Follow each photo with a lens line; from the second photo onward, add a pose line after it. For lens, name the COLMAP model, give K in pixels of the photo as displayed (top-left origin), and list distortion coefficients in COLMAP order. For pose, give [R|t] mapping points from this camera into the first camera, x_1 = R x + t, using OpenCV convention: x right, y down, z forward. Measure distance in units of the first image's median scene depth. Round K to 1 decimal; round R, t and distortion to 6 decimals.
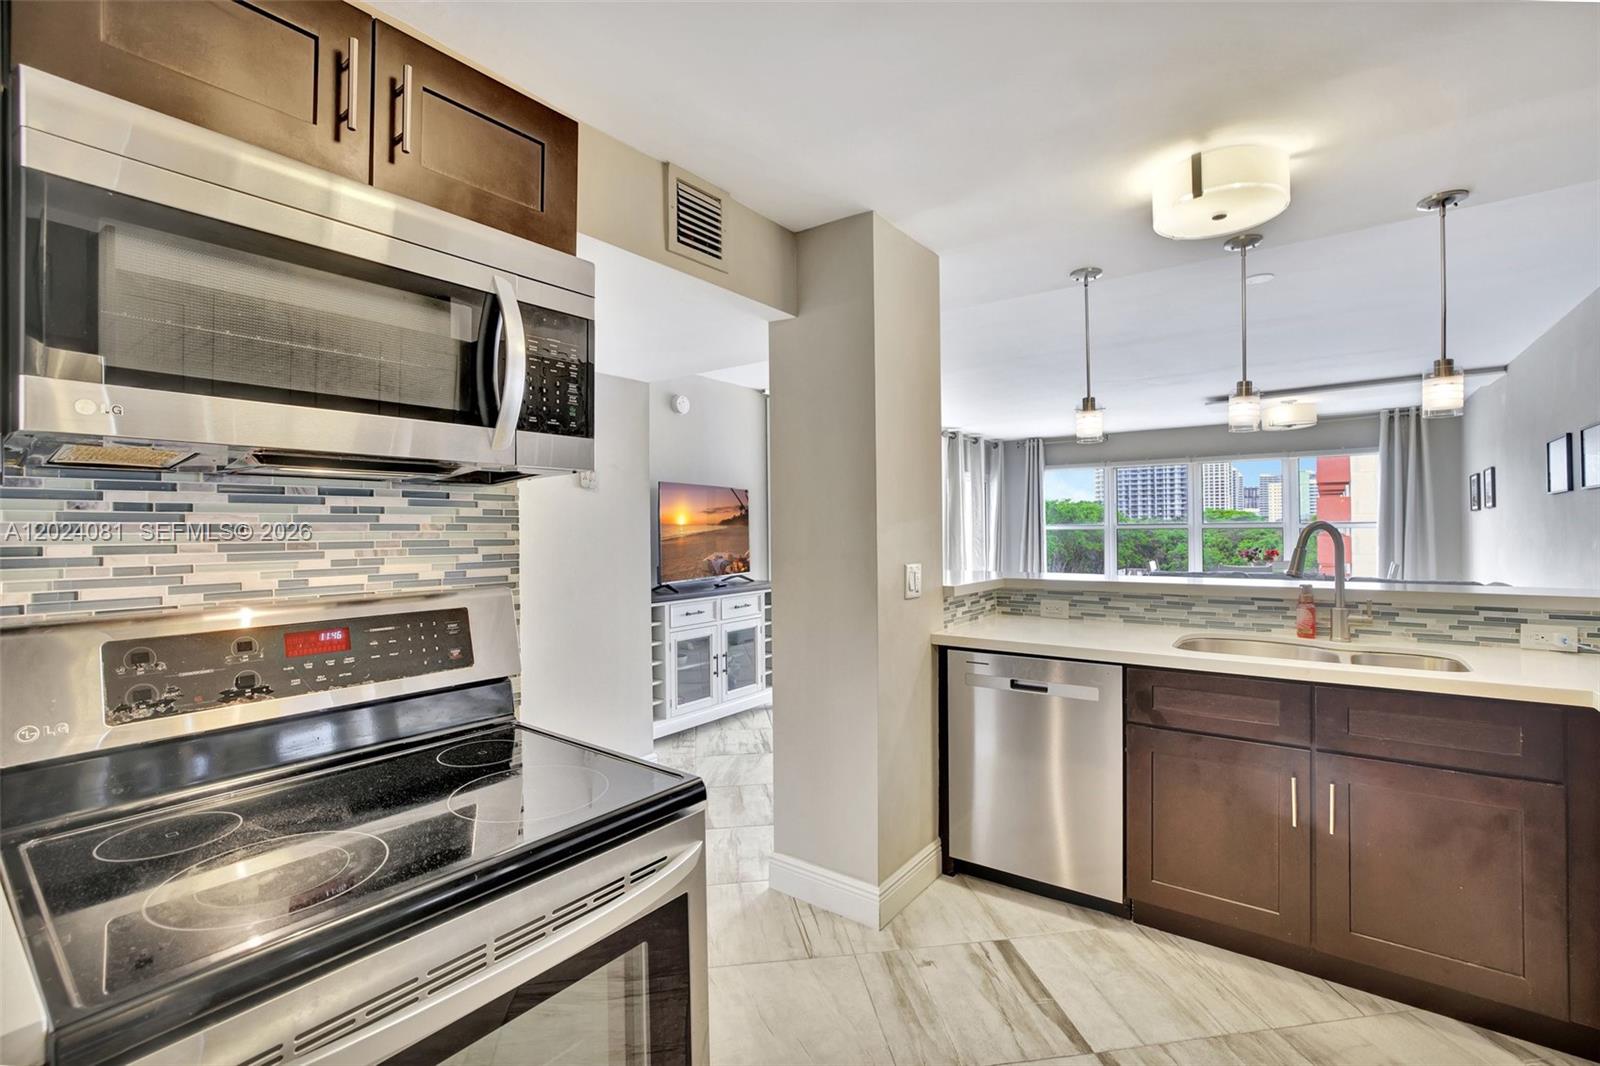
lens RADIAL K [[699.7, 0, 772.1], [0, 699.7, 551.1], [0, 0, 1]] dist [-0.047856, 0.014807]
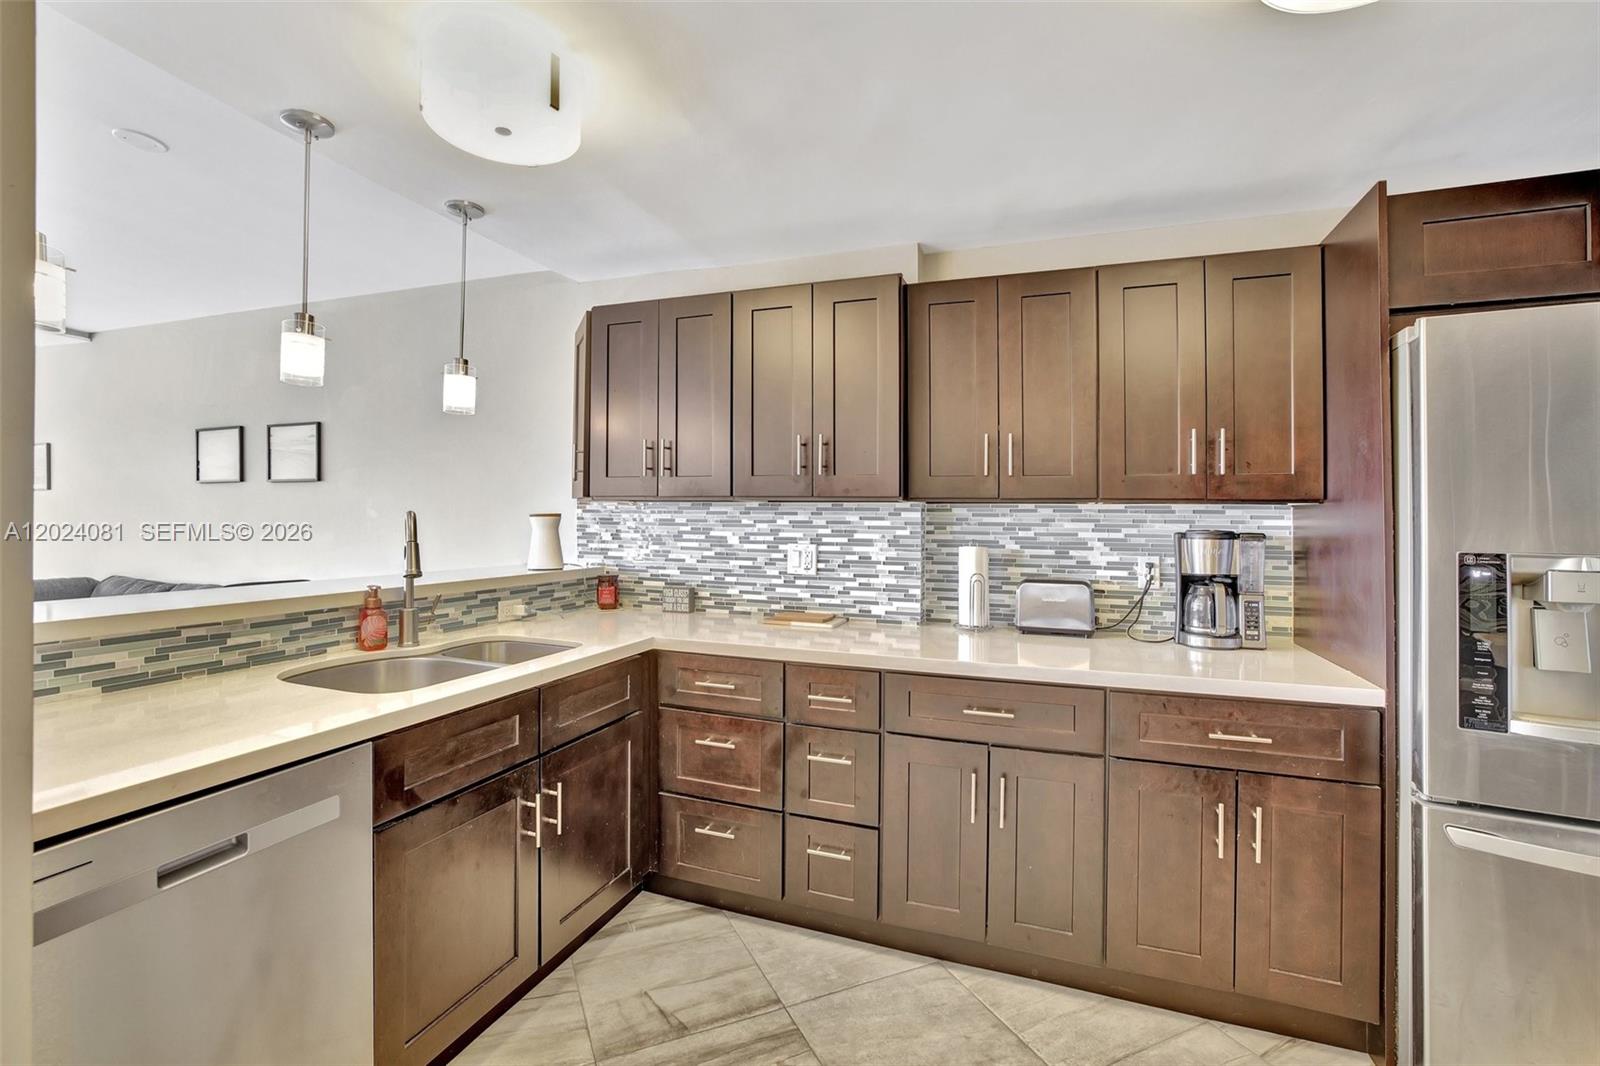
lens RADIAL K [[699.7, 0, 802.2], [0, 699.7, 519.8], [0, 0, 1]] dist [-0.047856, 0.014807]
pose [[-0.327590, 0.007052, 0.944794, -0.157201], [0.020445, 0.999791, -0.000374, -0.018033], [-0.944599, 0.019194, -0.327666, 0.683993]]
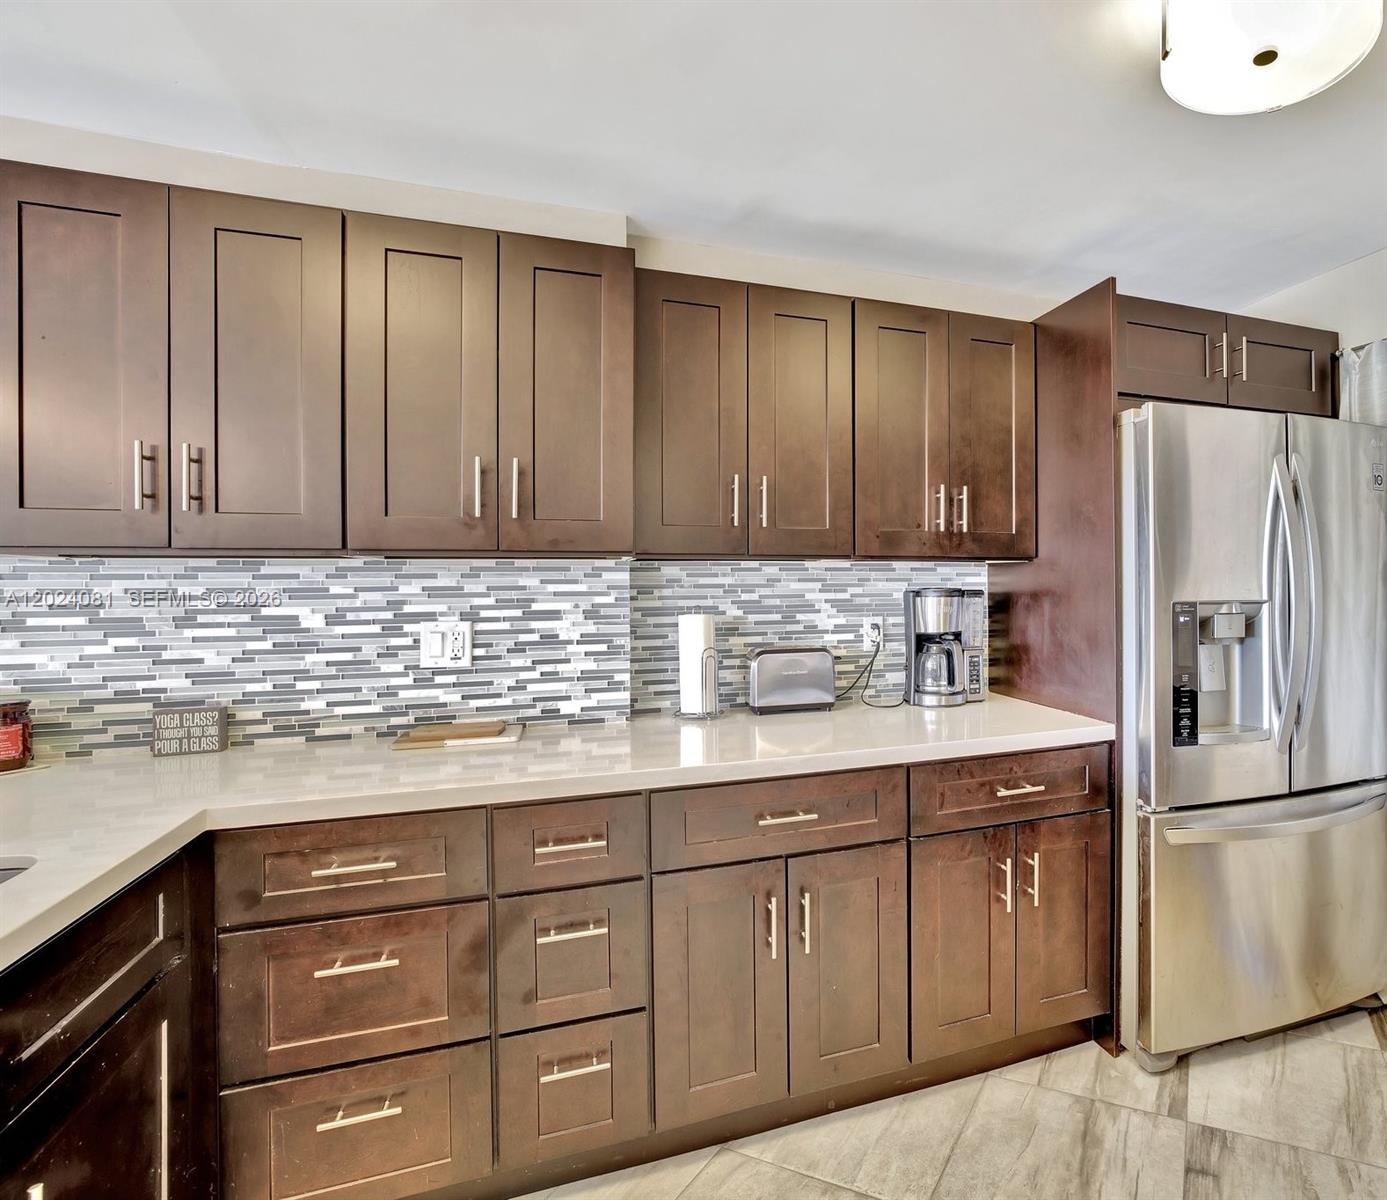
lens RADIAL K [[763.6, 0, 876.9], [0, 763.6, 583.0], [0, 0, 1]] dist [-0.051028, 0.020110]
pose [[-0.876163, 0.014641, 0.481793, 0.089375], [0.029900, 0.999265, 0.024009, -0.025999], [-0.481087, 0.035441, -0.875956, 0.789190]]
